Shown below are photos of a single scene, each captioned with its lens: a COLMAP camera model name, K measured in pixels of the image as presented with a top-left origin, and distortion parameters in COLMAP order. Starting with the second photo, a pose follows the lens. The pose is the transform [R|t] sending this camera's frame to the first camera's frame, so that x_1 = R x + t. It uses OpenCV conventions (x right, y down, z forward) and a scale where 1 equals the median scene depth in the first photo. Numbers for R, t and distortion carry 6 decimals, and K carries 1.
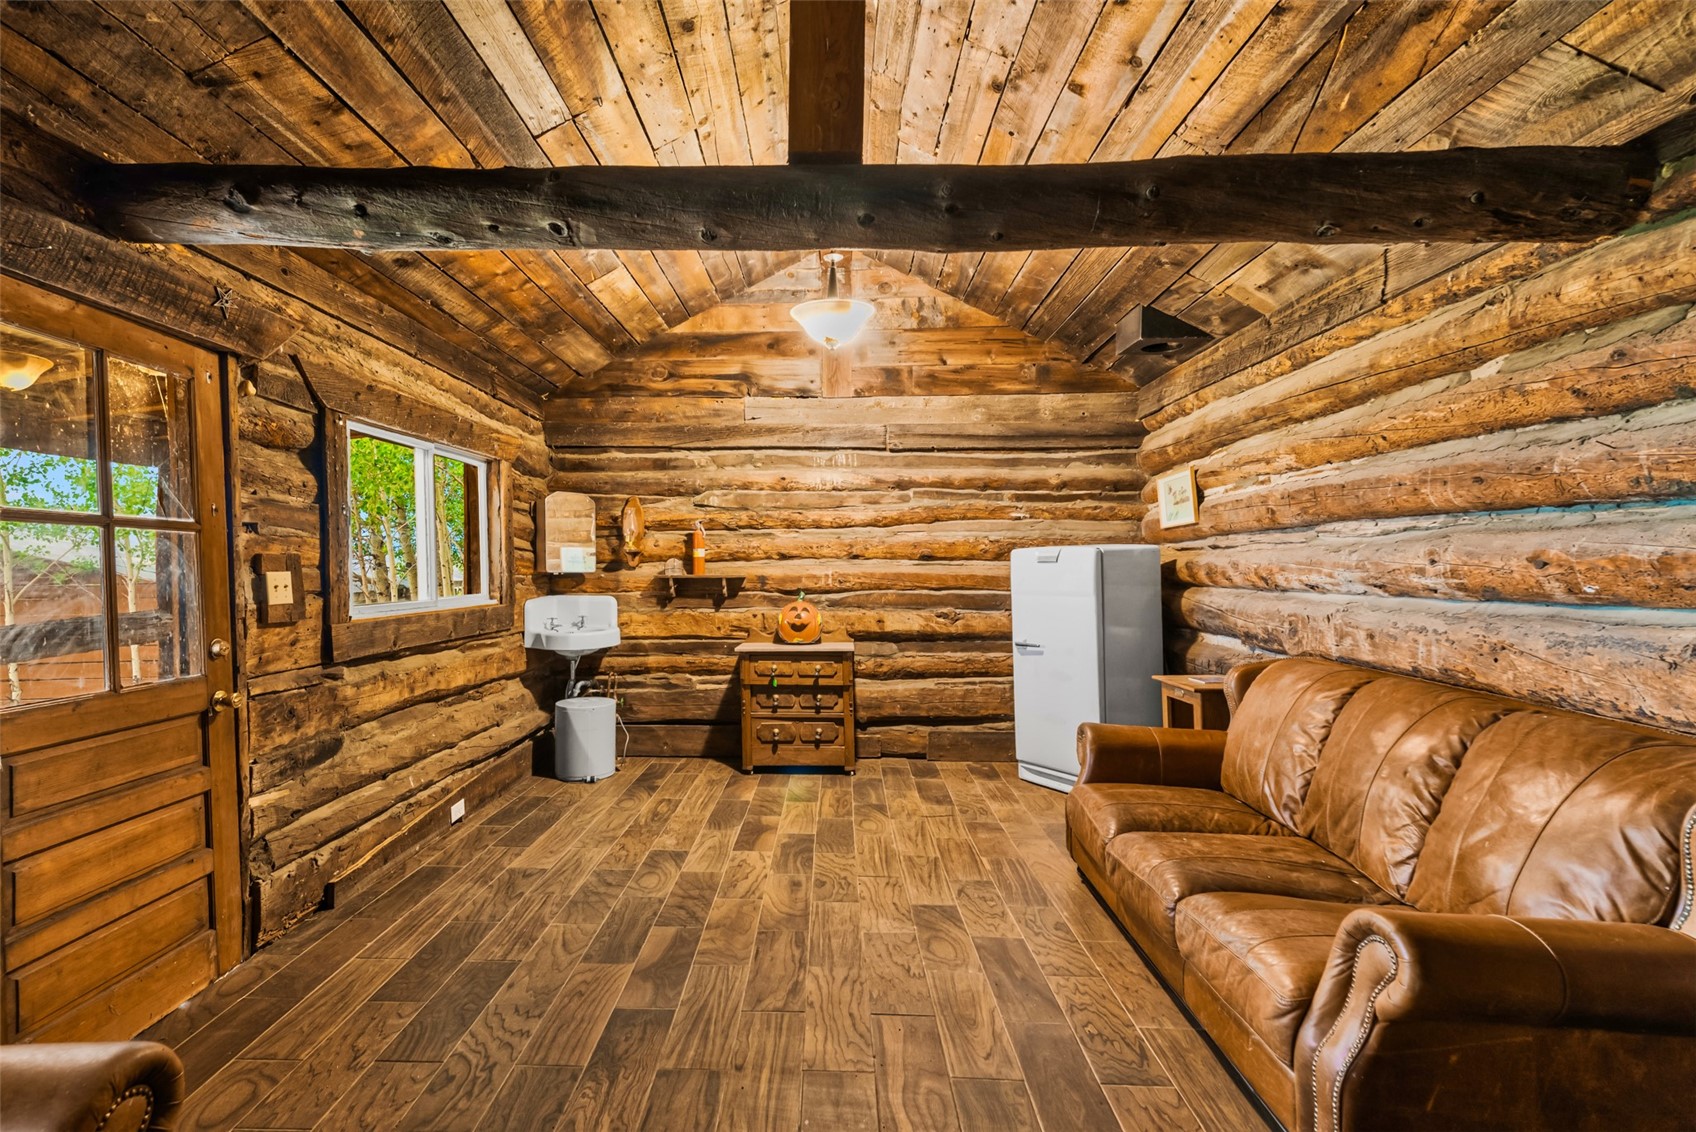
lens RADIAL K [[741.0, 0, 840.7], [0, 741.0, 569.1], [0, 0, 1]] dist [0.005091, 0.000213]
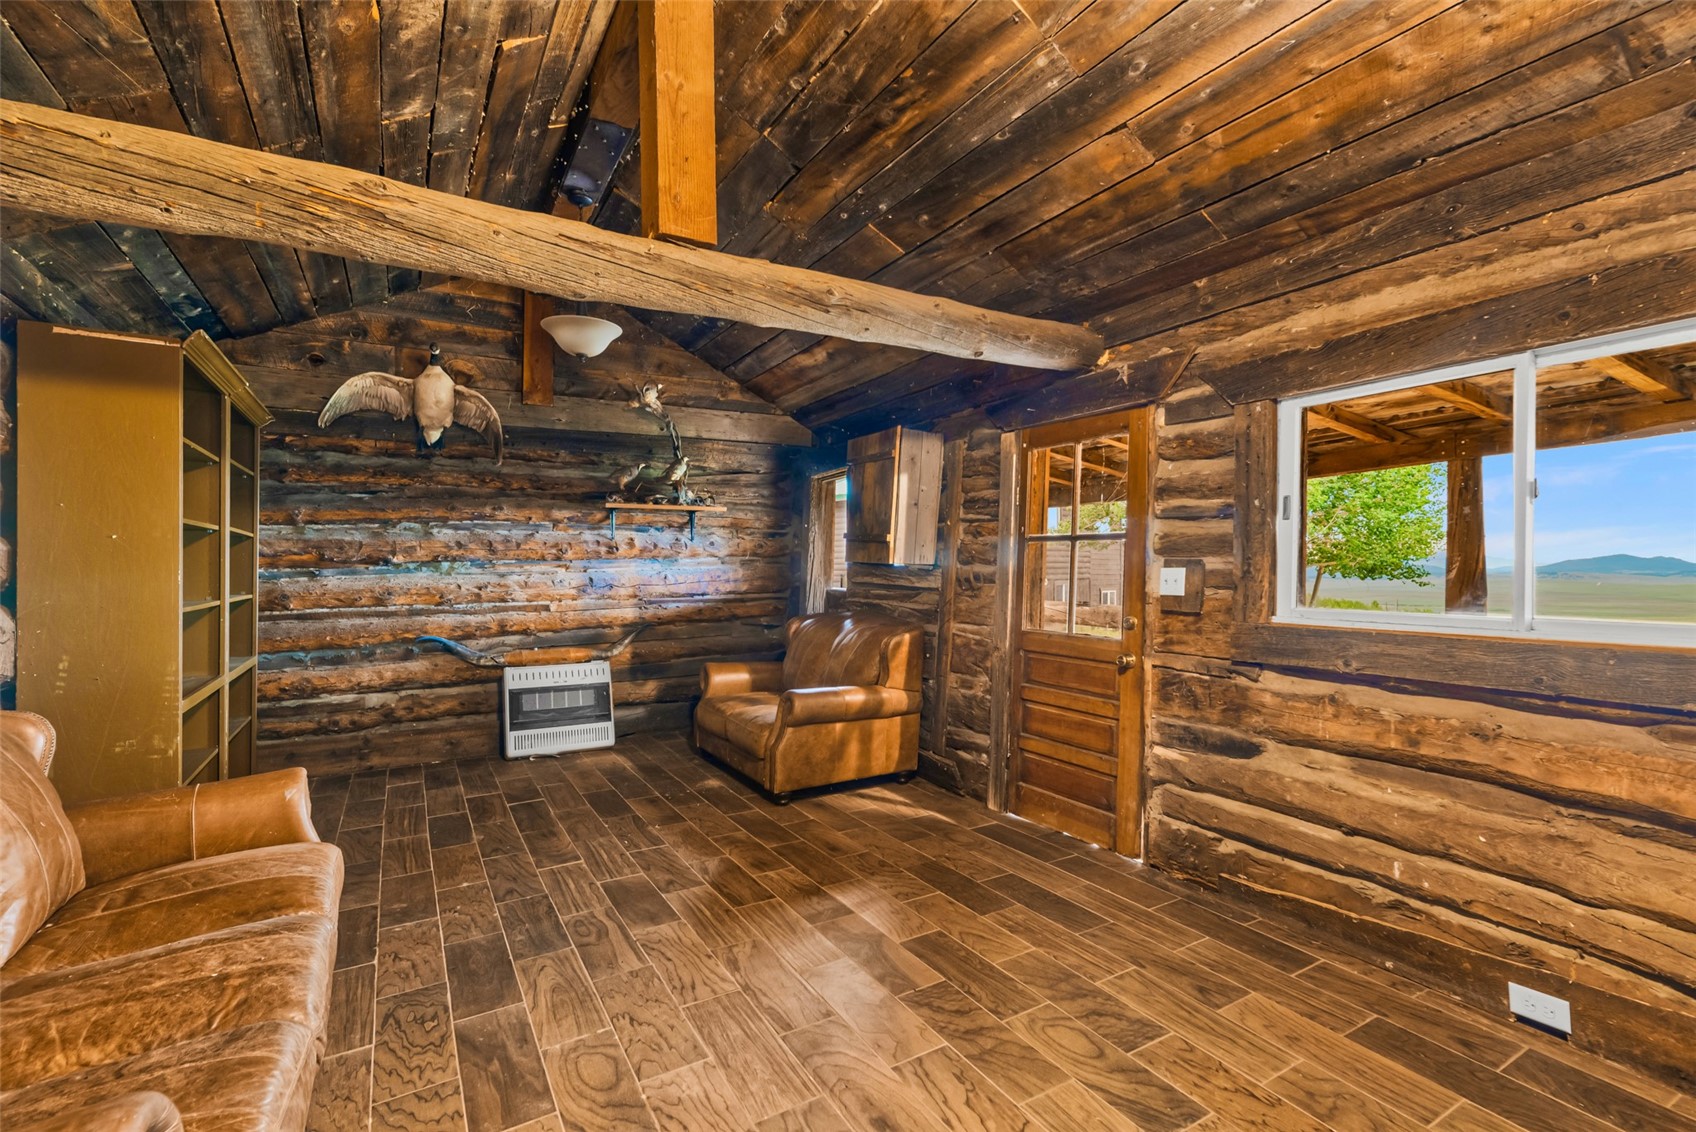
lens RADIAL K [[741.0, 0, 840.2], [0, 741.0, 569.2], [0, 0, 1]] dist [0.005091, 0.000213]
pose [[-0.857167, 0.003603, -0.515025, 0.279269], [-0.002625, 0.999932, 0.011364, -0.005498], [0.515031, 0.011092, -0.857100, 1.578859]]
